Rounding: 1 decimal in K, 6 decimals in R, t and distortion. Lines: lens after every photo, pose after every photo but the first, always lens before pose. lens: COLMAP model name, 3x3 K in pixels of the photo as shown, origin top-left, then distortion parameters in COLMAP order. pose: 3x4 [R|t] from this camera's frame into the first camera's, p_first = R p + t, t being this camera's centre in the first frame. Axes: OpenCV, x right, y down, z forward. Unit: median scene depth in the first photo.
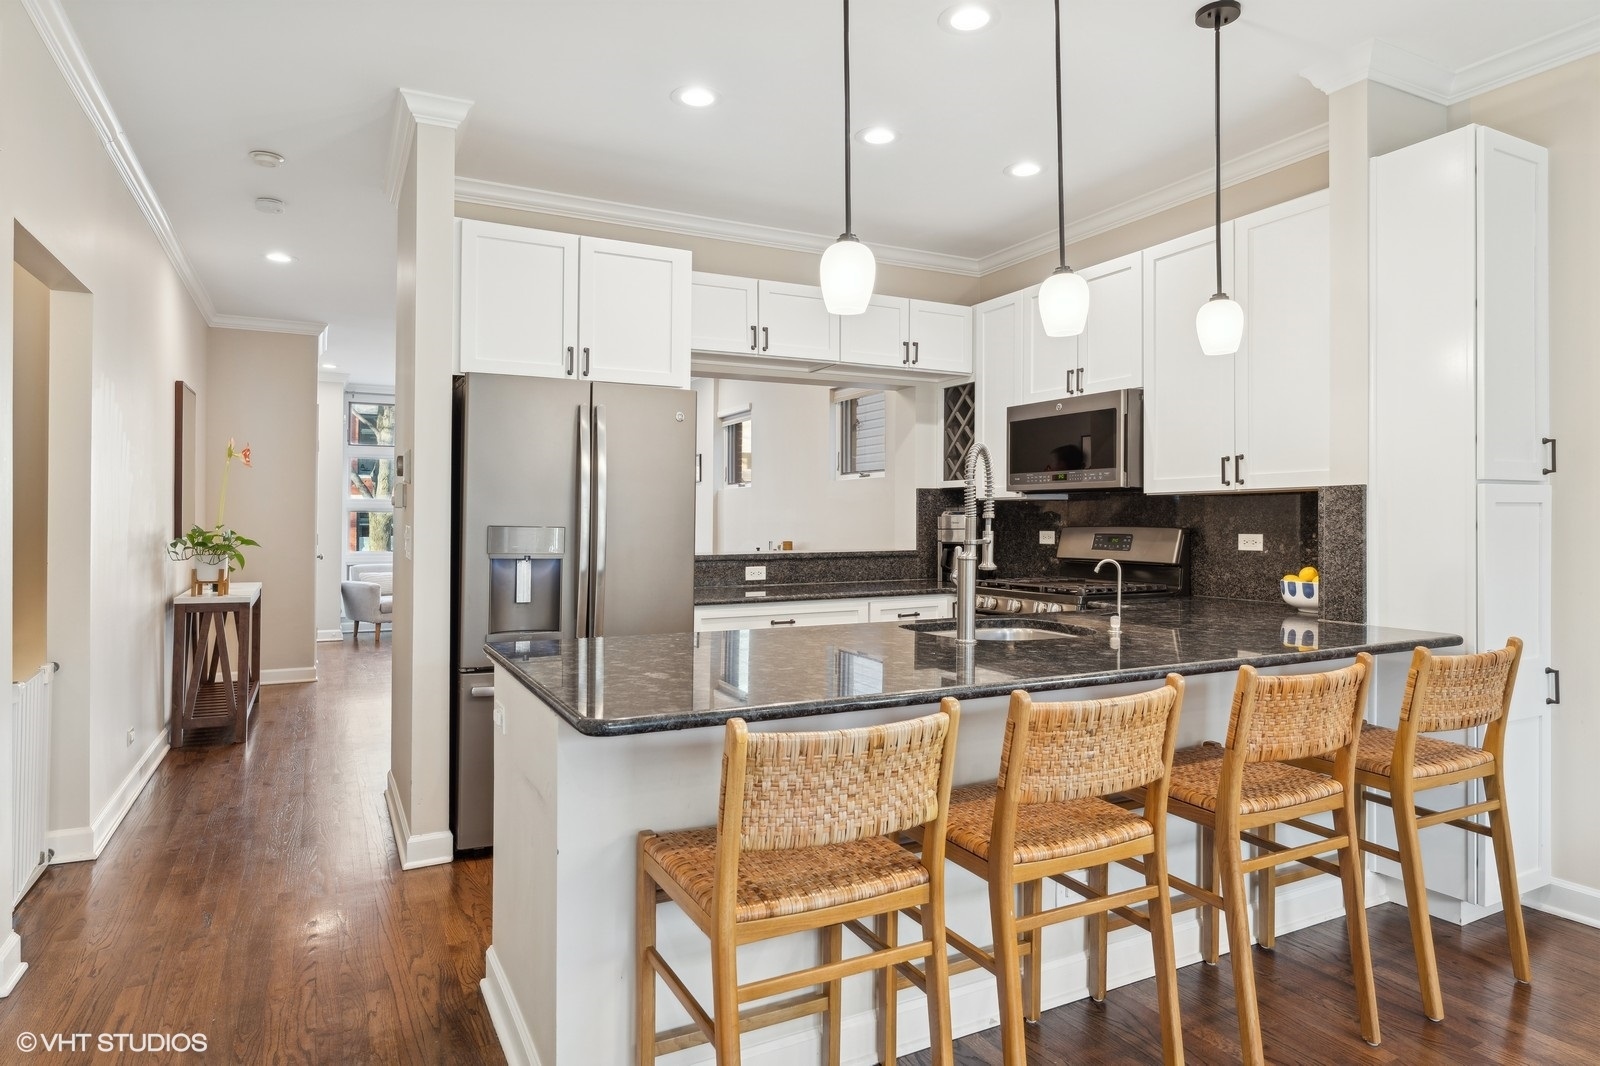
lens RADIAL K [[935.8, 0, 816.1], [0, 935.8, 507.6], [0, 0, 1]] dist [-0.020237, 0.004045]
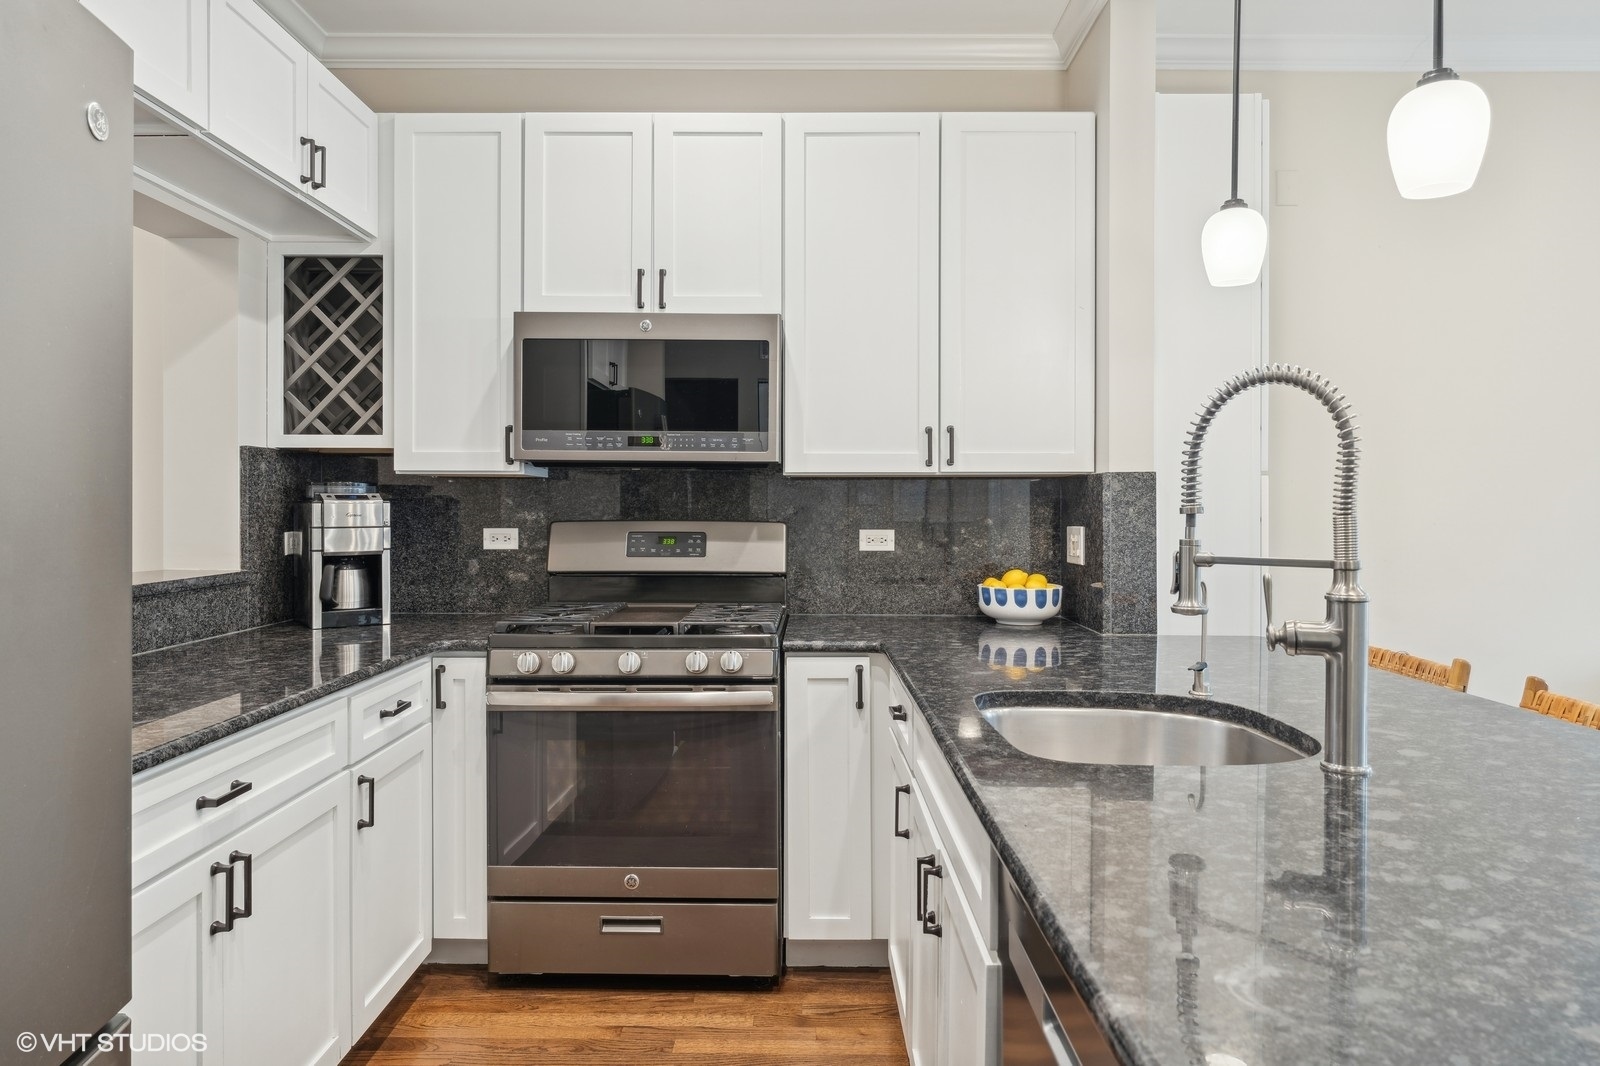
lens RADIAL K [[982.1, 0, 802.1], [0, 982.1, 516.8], [0, 0, 1]] dist [0.001267, -0.004828]
pose [[0.478708, -0.004902, 0.877961, -0.255681], [-0.015928, 0.999771, 0.014266, 0.006314], [-0.877830, -0.020814, 0.478520, 0.601274]]
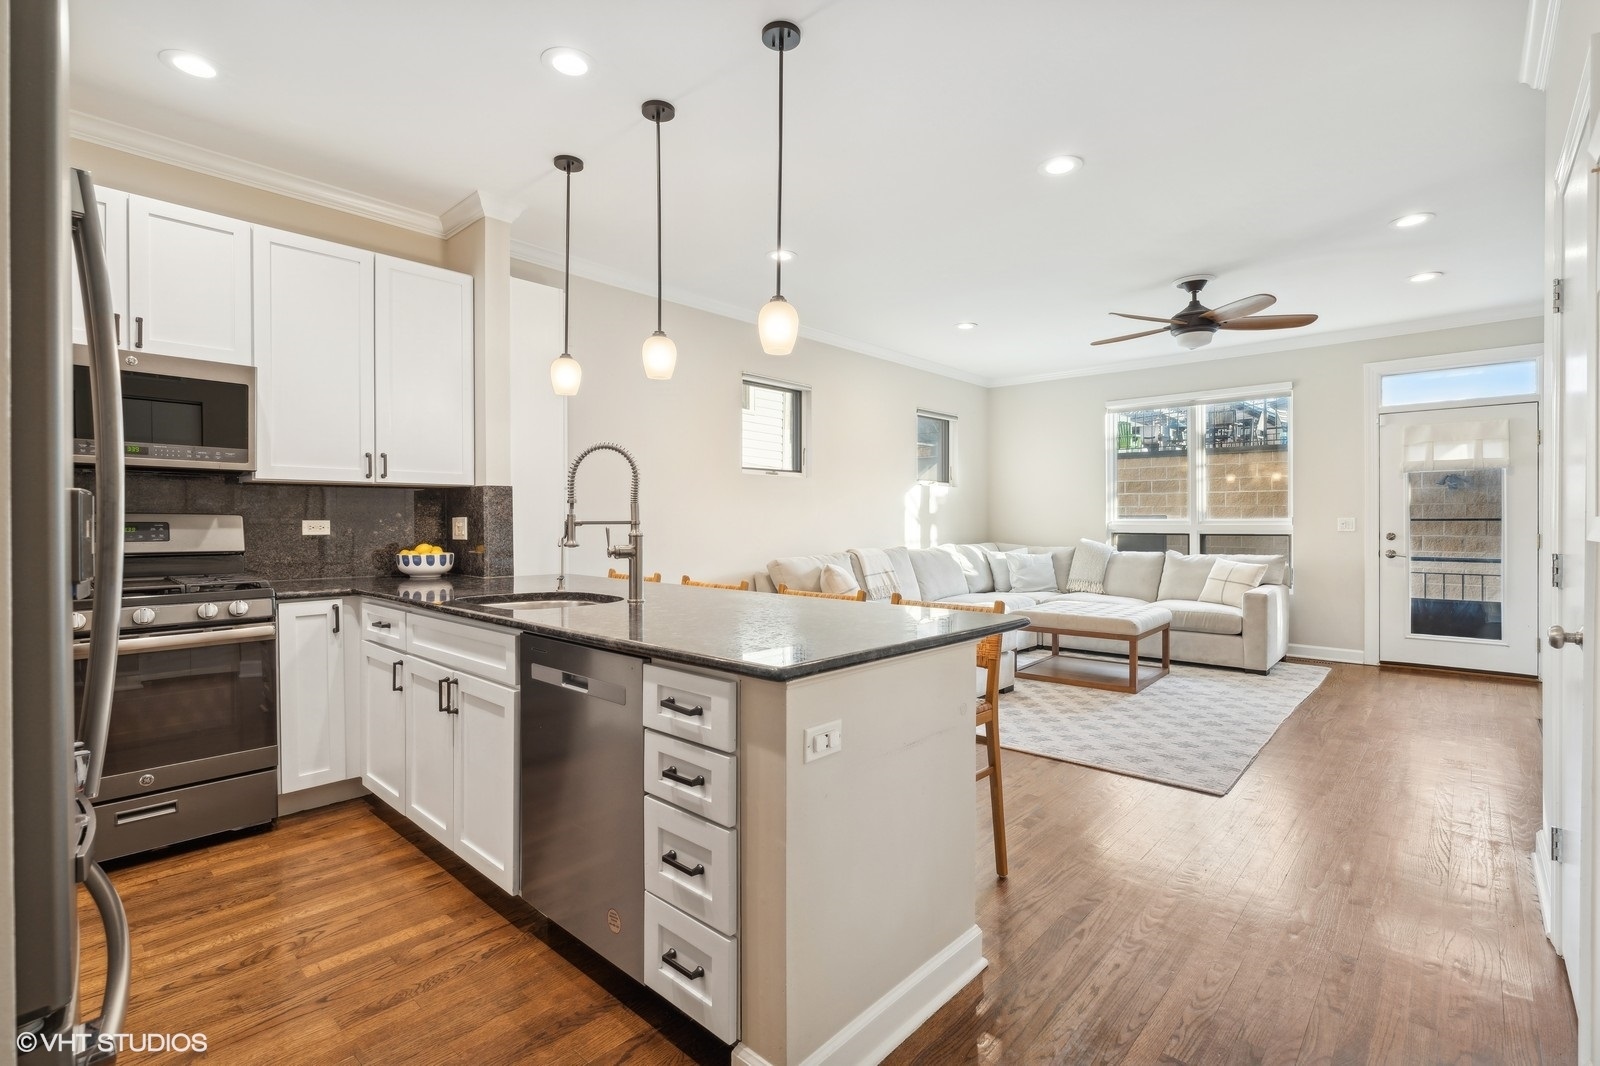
lens RADIAL K [[728.7, 0, 794.5], [0, 728.7, 524.1], [0, 0, 1]] dist [-0.008190, 0.001753]
pose [[-0.323678, -0.003968, 0.946159, -0.503046], [-0.013973, 0.999902, -0.000587, 0.022977], [-0.946064, -0.013410, -0.323702, 0.667405]]
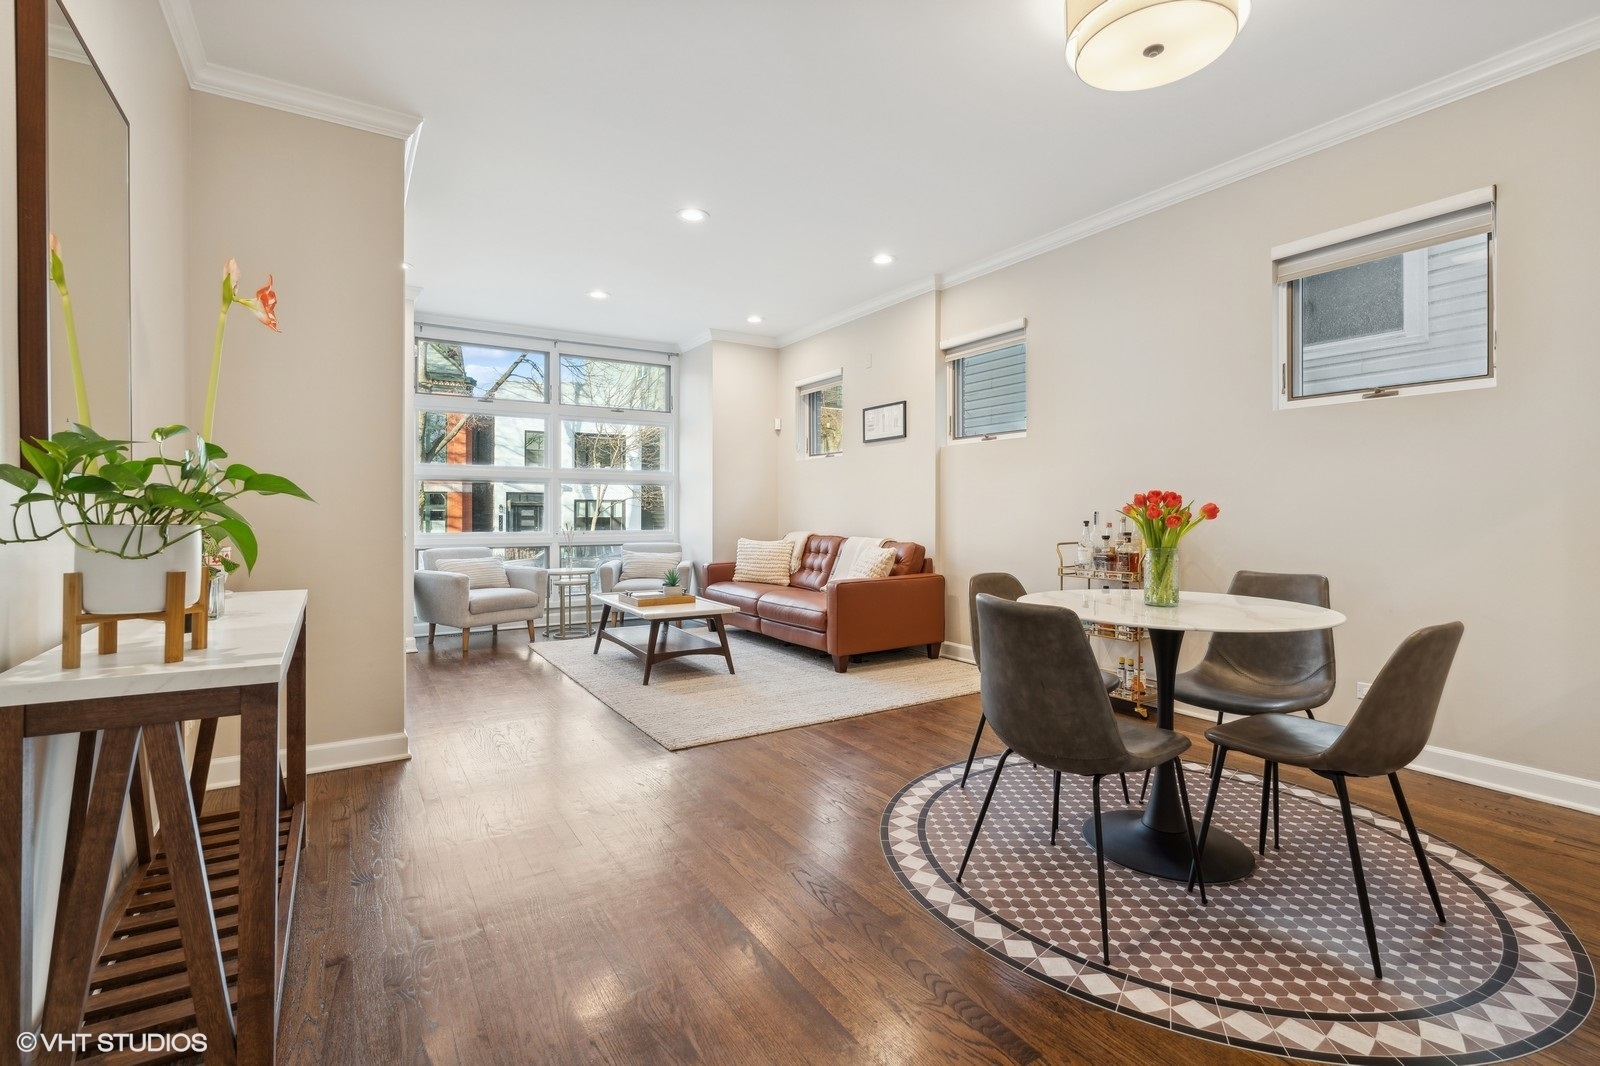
lens RADIAL K [[728.7, 0, 799.9], [0, 728.7, 520.2], [0, 0, 1]] dist [-0.008190, 0.001753]
pose [[0.997663, -0.002065, 0.068296, -0.549113], [0.000274, 0.999656, 0.026230, 0.052451], [-0.068327, -0.026150, 0.997320, 0.908111]]
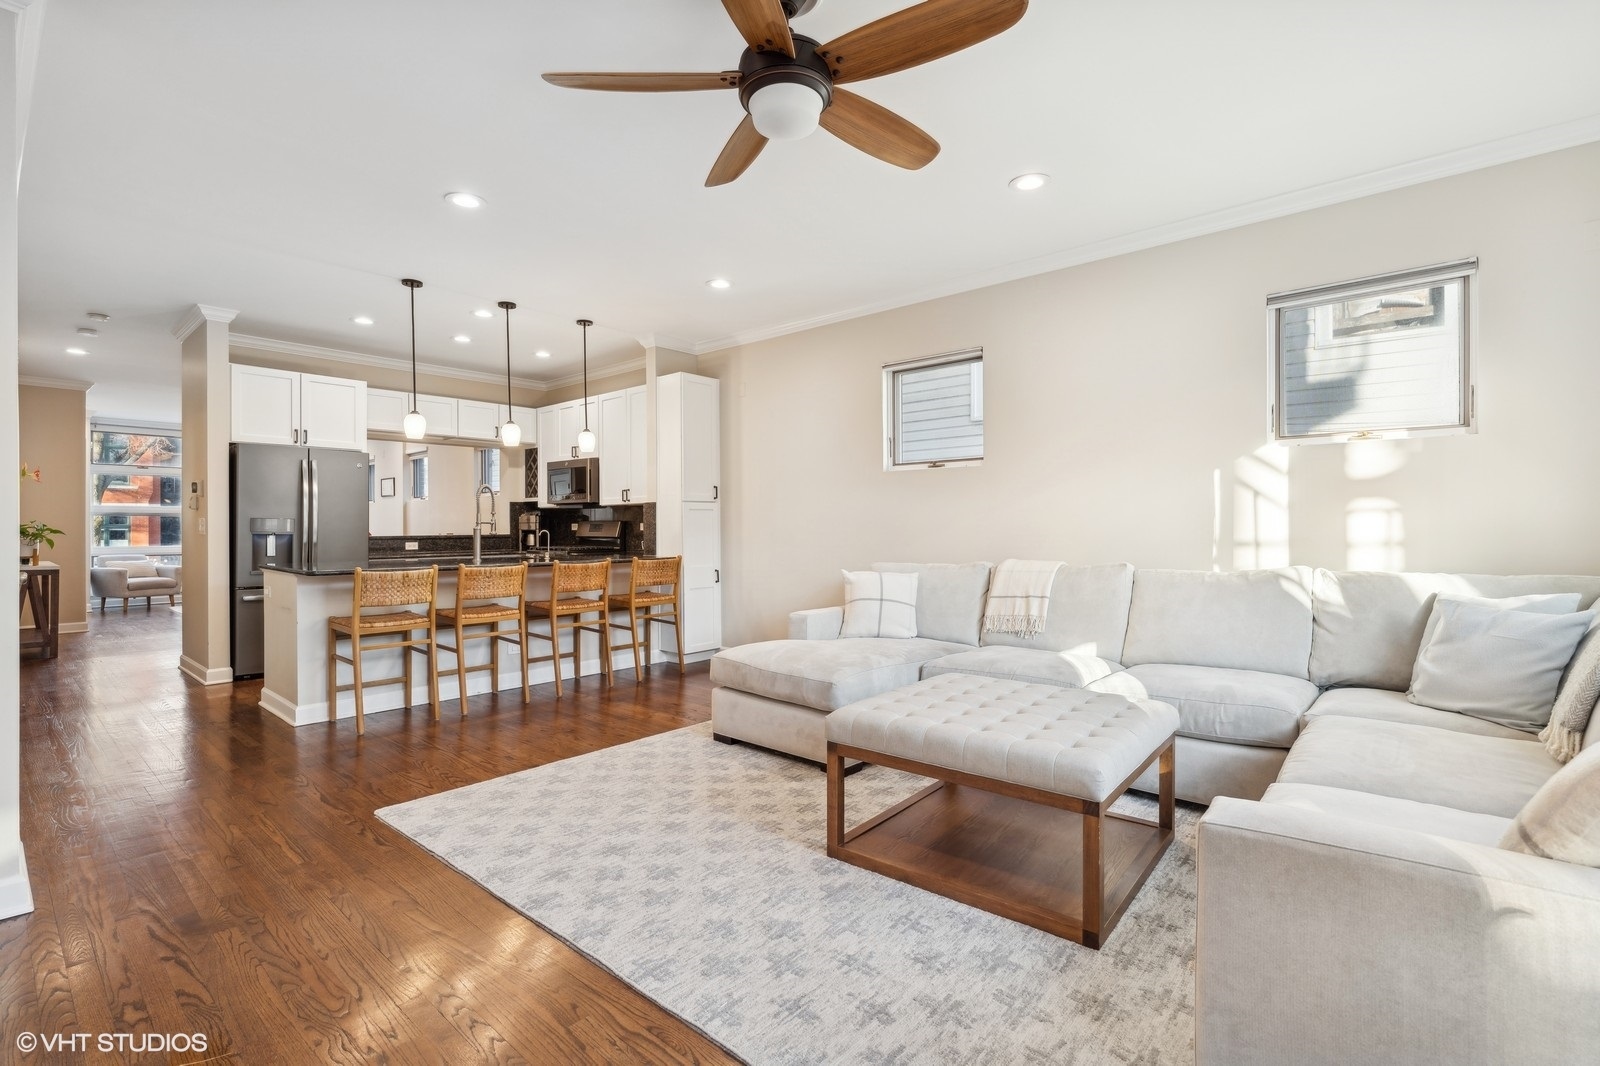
lens RADIAL K [[728.7, 0, 800.3], [0, 728.7, 535.0], [0, 0, 1]] dist [-0.008190, 0.001753]
pose [[0.936712, -0.006289, 0.350046, 0.176228], [-0.002163, 0.999716, 0.023748, 0.012916], [-0.350096, -0.023002, 0.936432, -0.729191]]
